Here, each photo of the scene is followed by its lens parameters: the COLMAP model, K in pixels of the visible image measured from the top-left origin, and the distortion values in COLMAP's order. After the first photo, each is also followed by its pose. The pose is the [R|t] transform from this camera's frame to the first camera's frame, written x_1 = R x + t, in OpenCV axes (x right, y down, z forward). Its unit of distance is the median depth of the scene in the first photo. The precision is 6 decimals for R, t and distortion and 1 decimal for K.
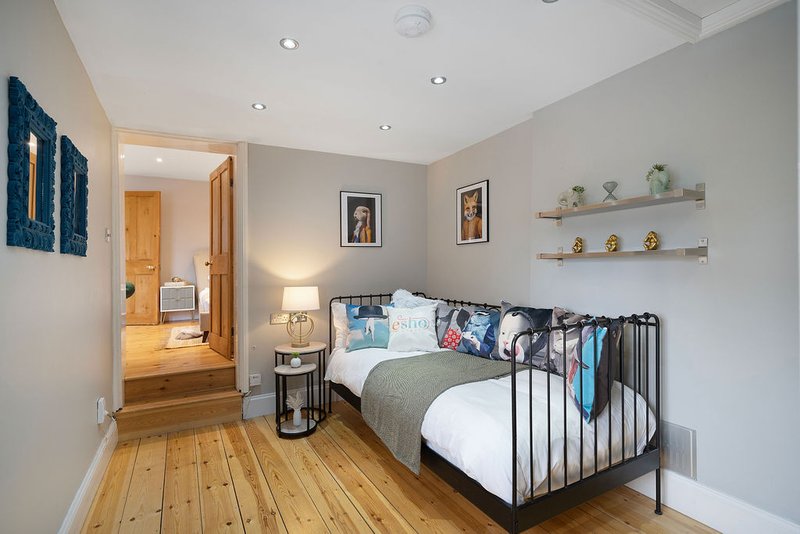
lens RADIAL K [[405.2, 0, 402.6], [0, 405.2, 274.0], [0, 0, 1]] dist [0.008293, -0.001349]
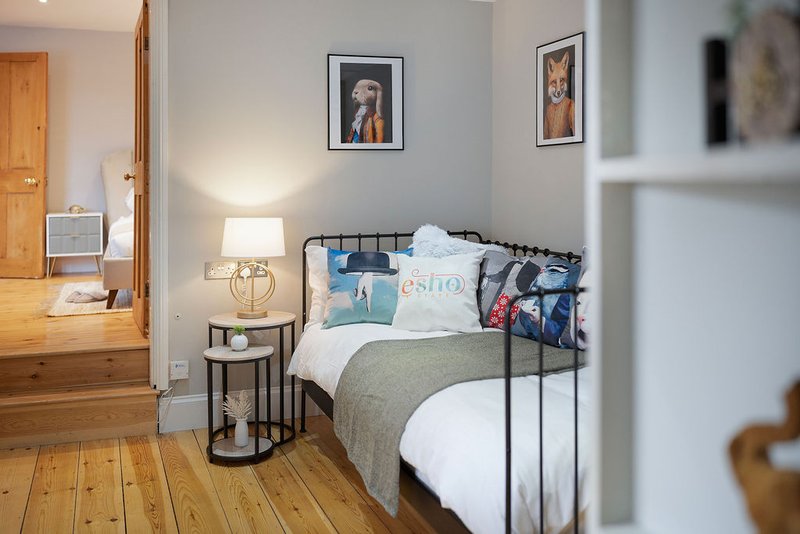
lens RADIAL K [[785.0, 0, 406.1], [0, 785.0, 204.8], [0, 0, 1]] dist [0.004547, 0.000000]
pose [[0.992007, 0.013739, -0.125435, 0.118352], [-0.012417, 0.999859, 0.011319, -0.003272], [0.125573, -0.009671, 0.992037, -0.120377]]
